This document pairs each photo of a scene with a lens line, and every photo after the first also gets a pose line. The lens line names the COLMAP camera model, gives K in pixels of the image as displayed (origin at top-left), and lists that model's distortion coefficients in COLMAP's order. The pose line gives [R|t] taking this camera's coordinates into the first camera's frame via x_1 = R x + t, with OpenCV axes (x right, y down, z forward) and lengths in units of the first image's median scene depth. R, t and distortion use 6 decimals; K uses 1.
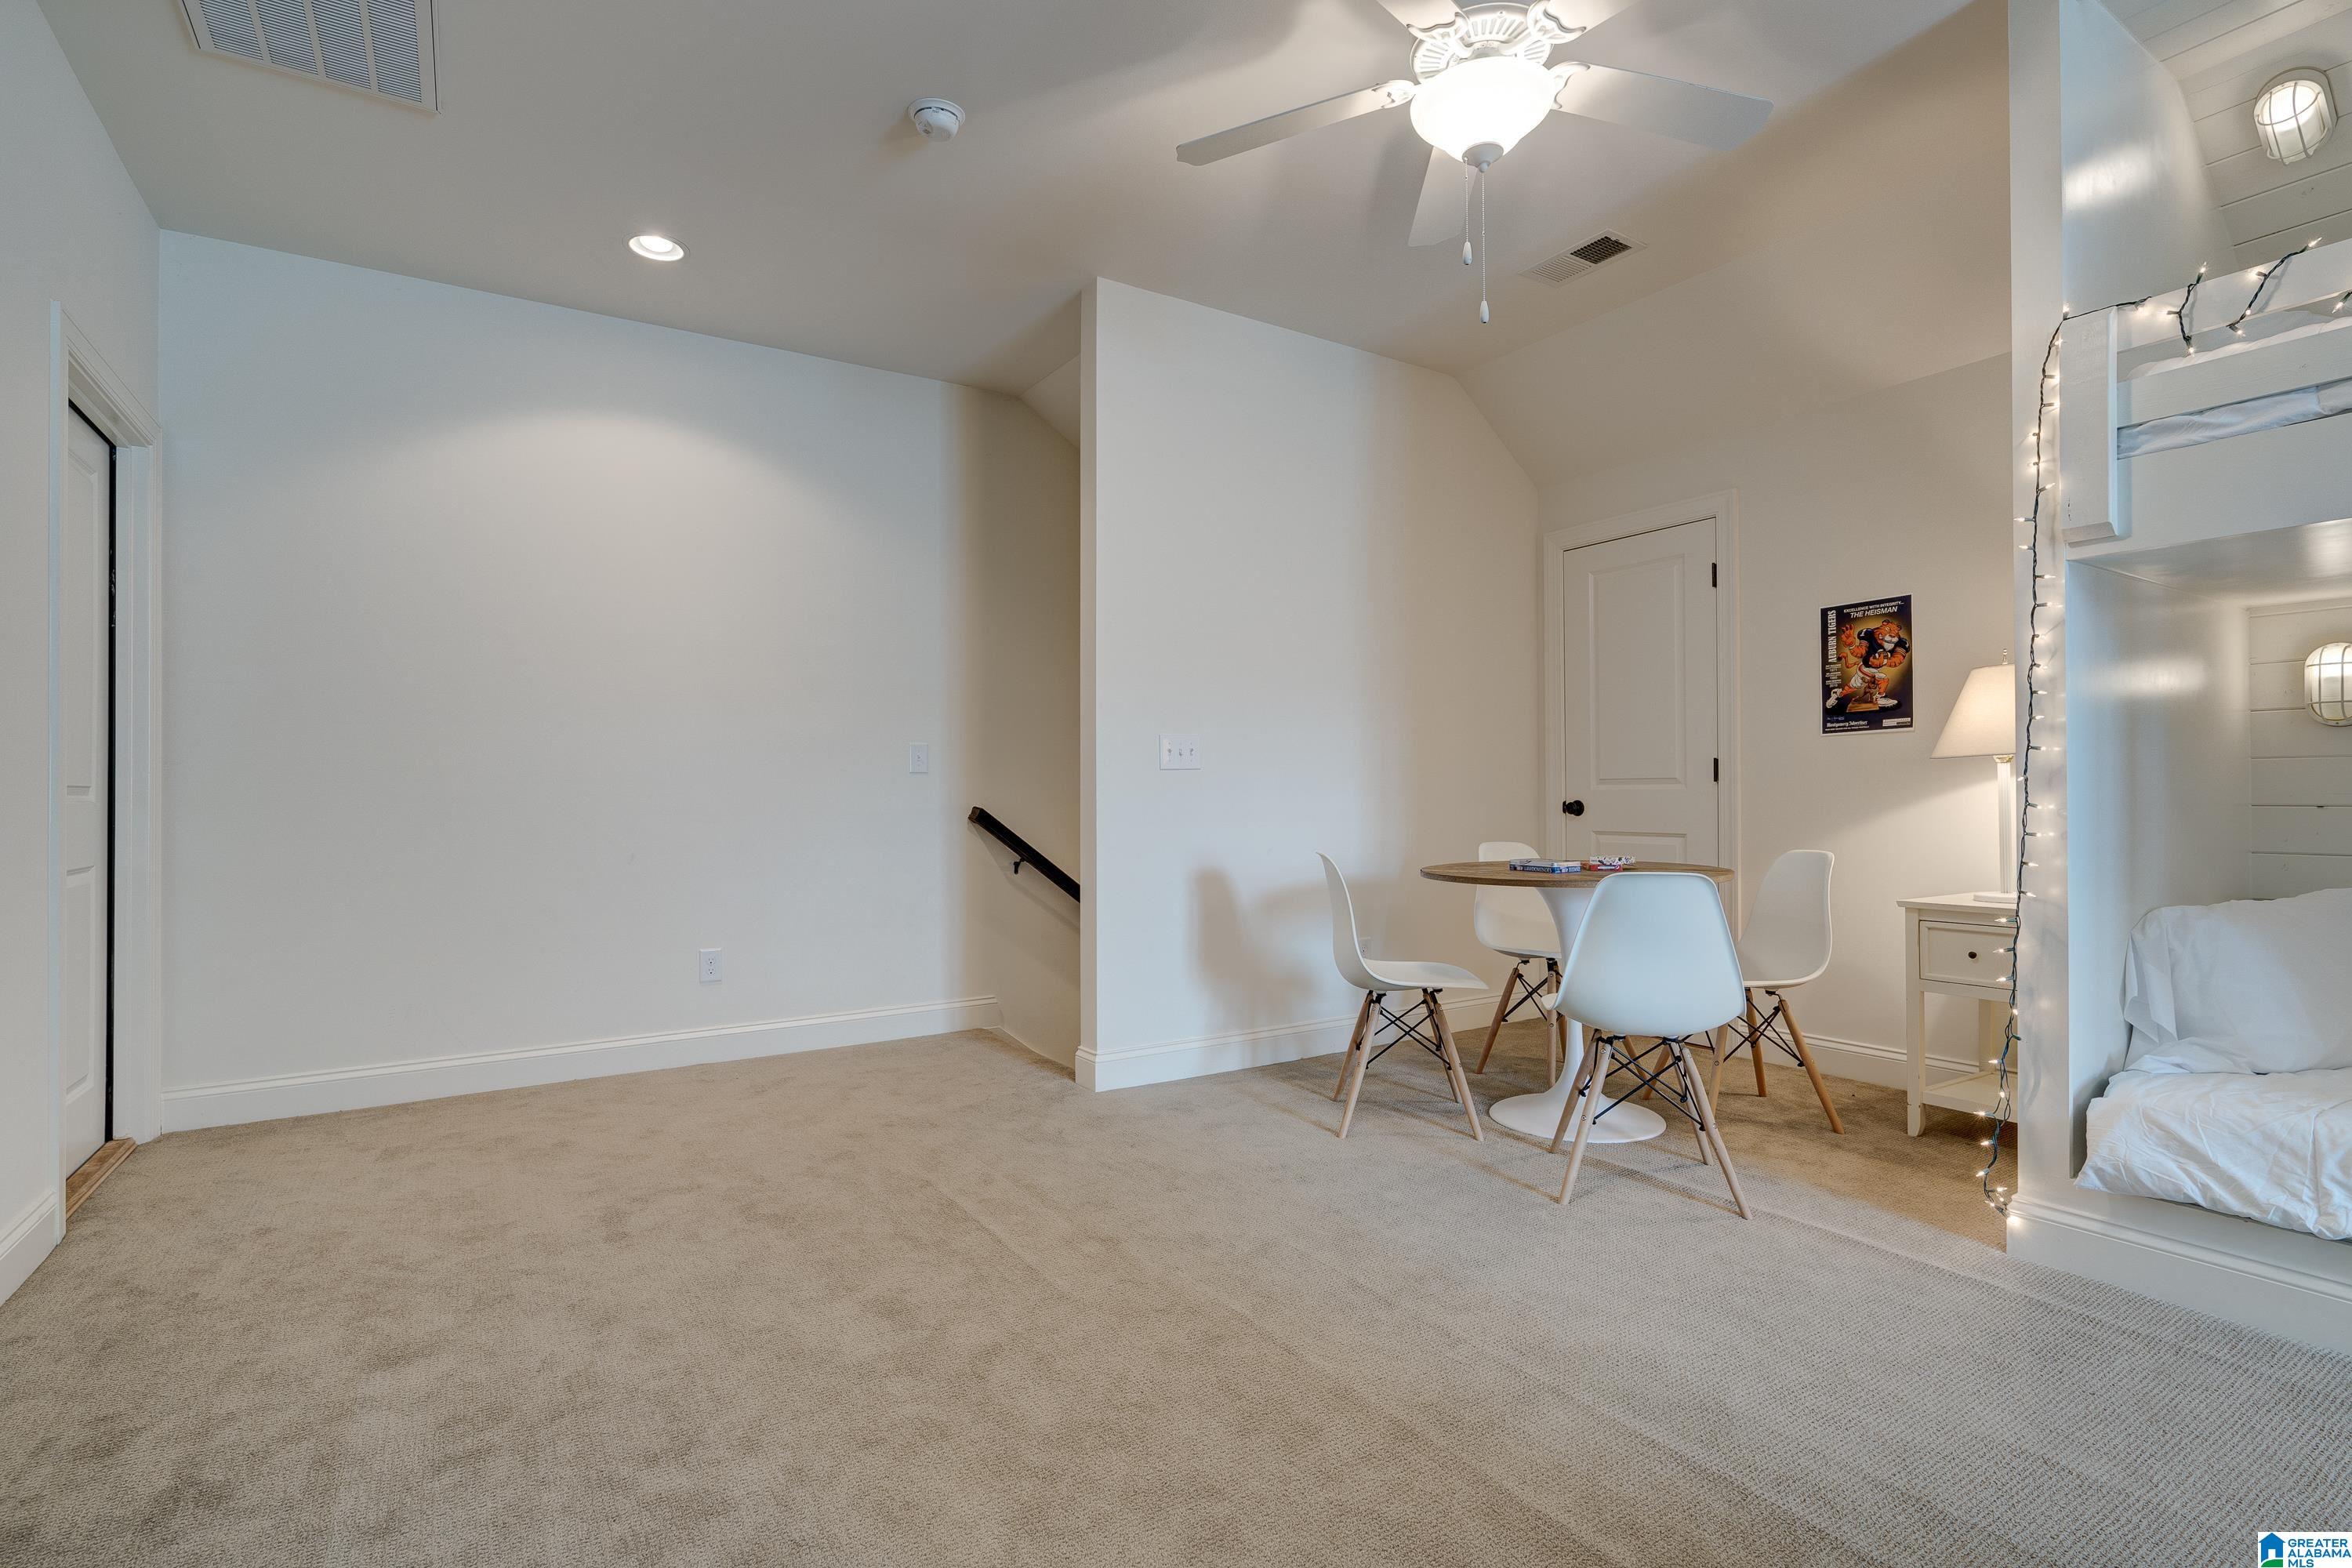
lens RADIAL K [[1150.8, 0, 1178.8], [0, 1150.8, 793.4], [0, 0, 1]] dist [-0.001938, 0.000551]
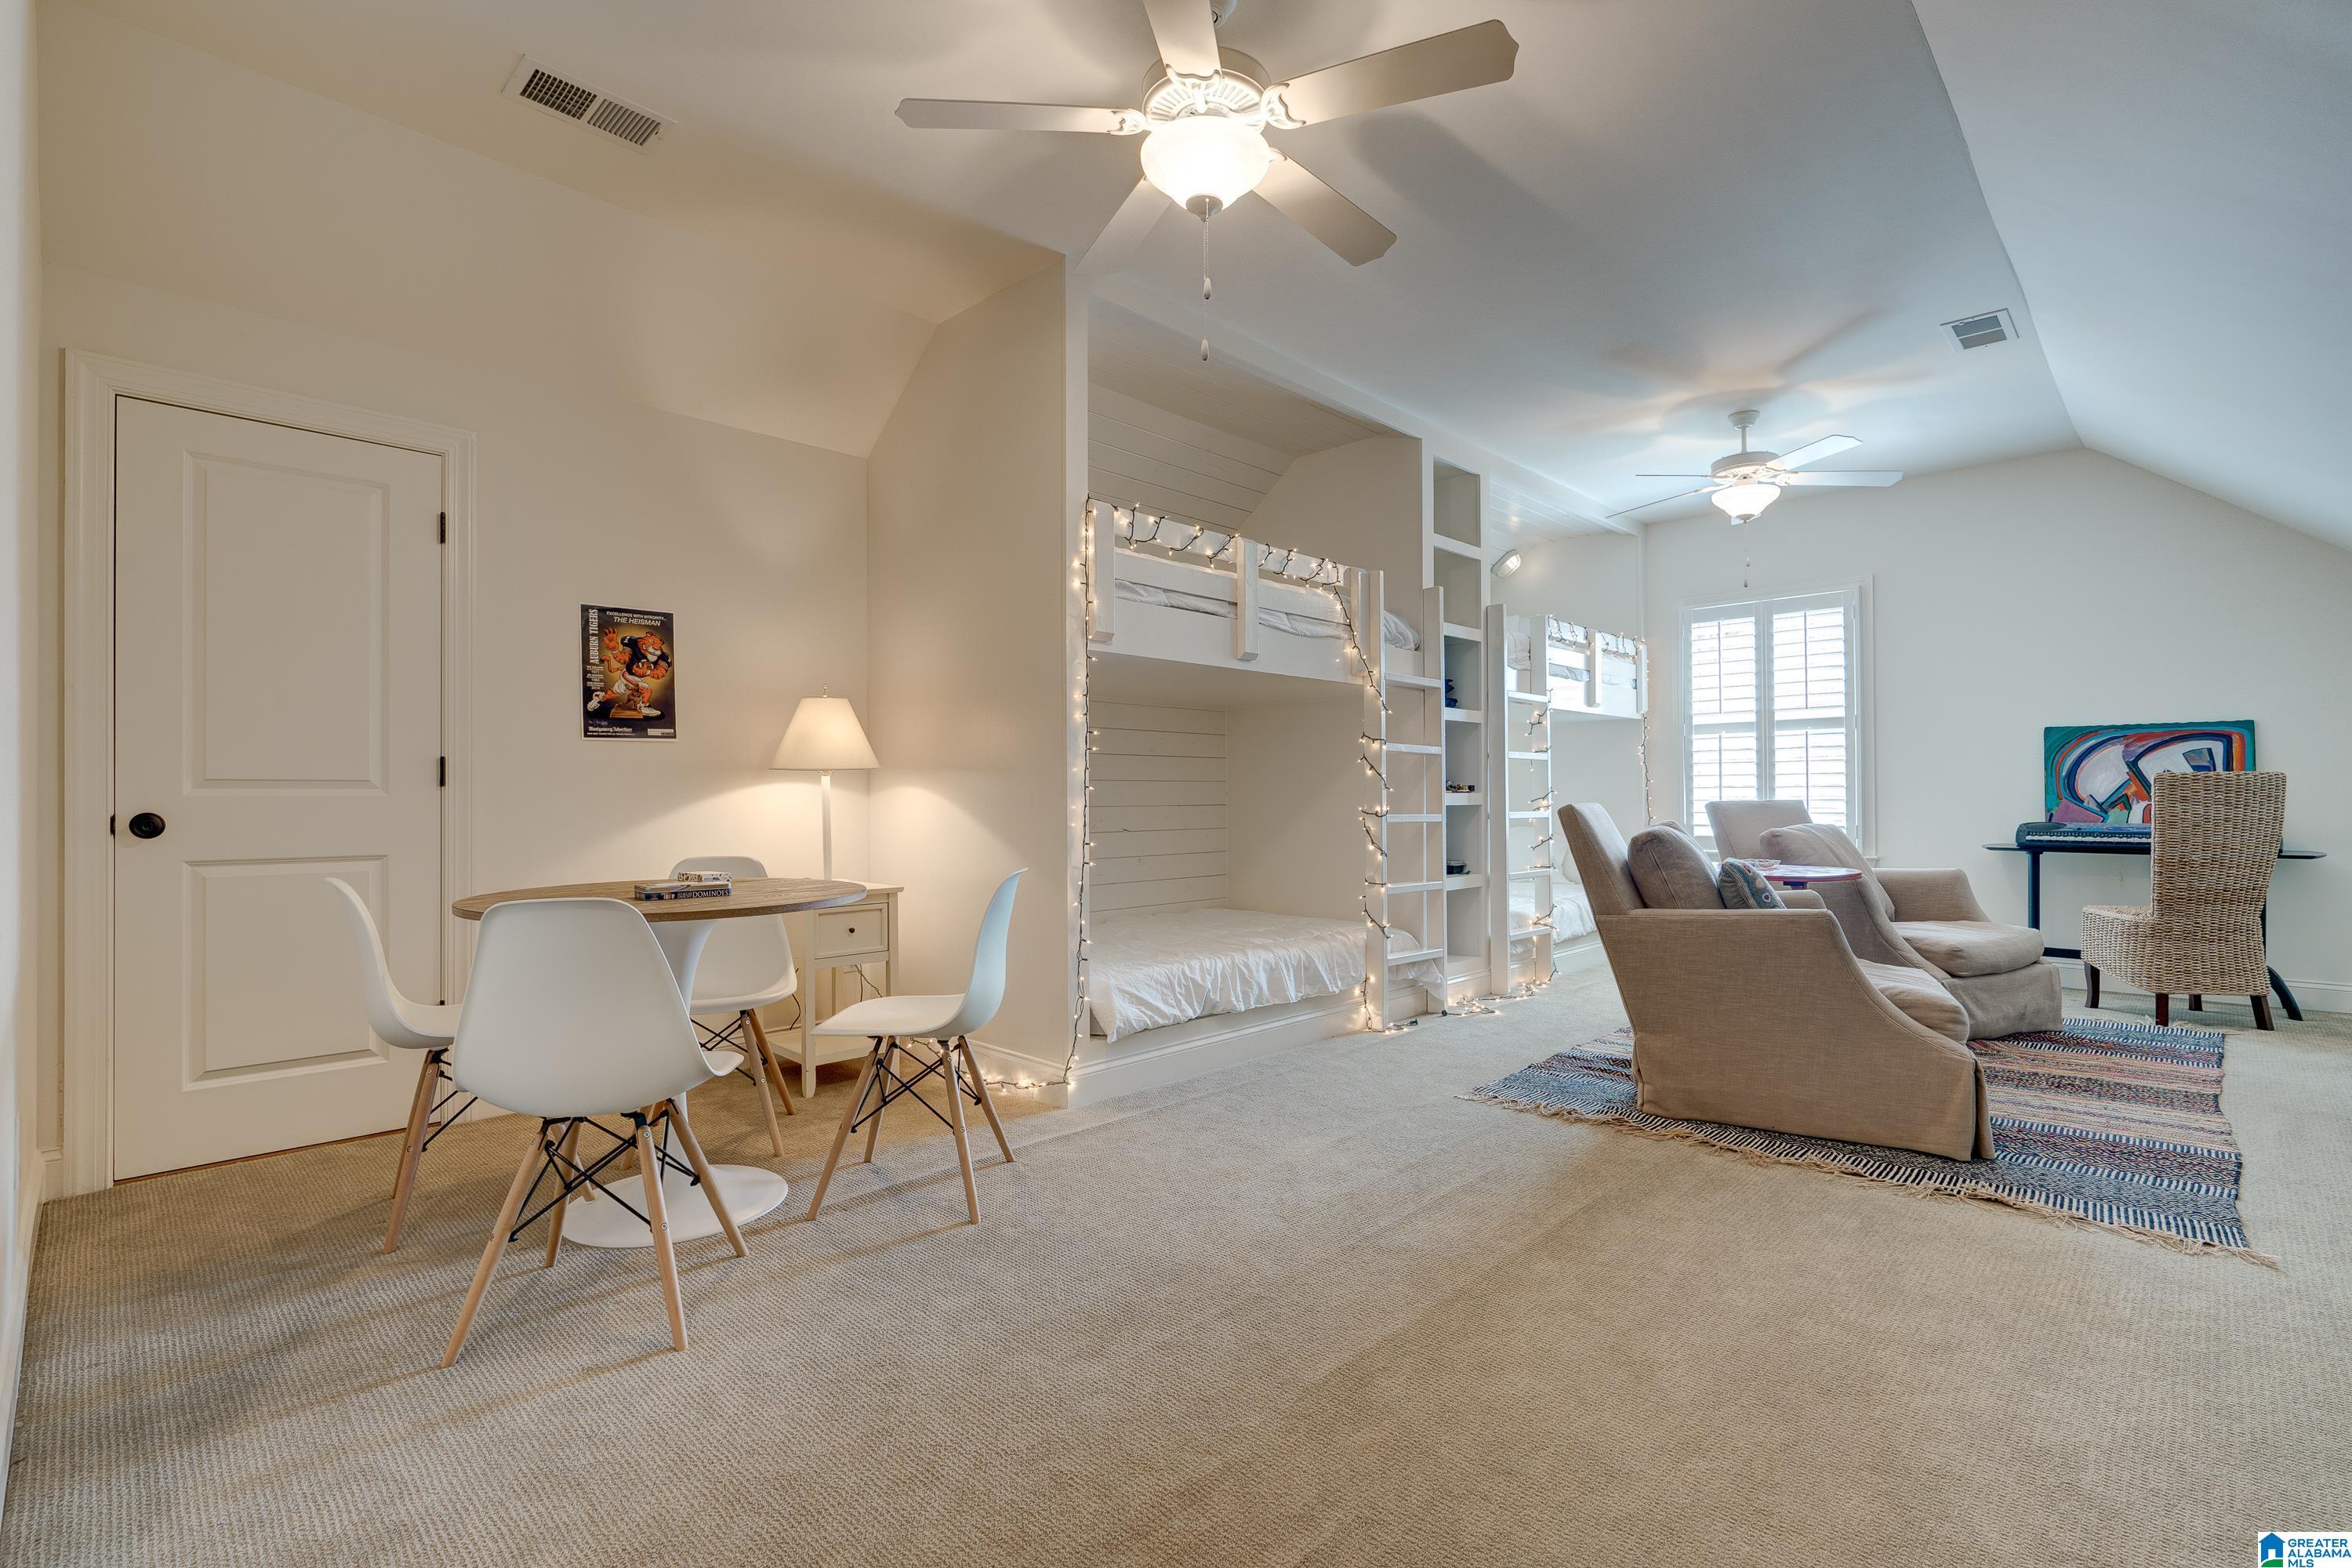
lens RADIAL K [[1082.3, 0, 1178.9], [0, 1082.3, 787.0], [0, 0, 1]] dist [0.002795, 0.000267]
pose [[-0.233284, 0.014715, 0.972297, -0.431179], [0.004947, 0.999891, -0.013946, 0.003720], [-0.972396, 0.001557, -0.233331, 0.759069]]
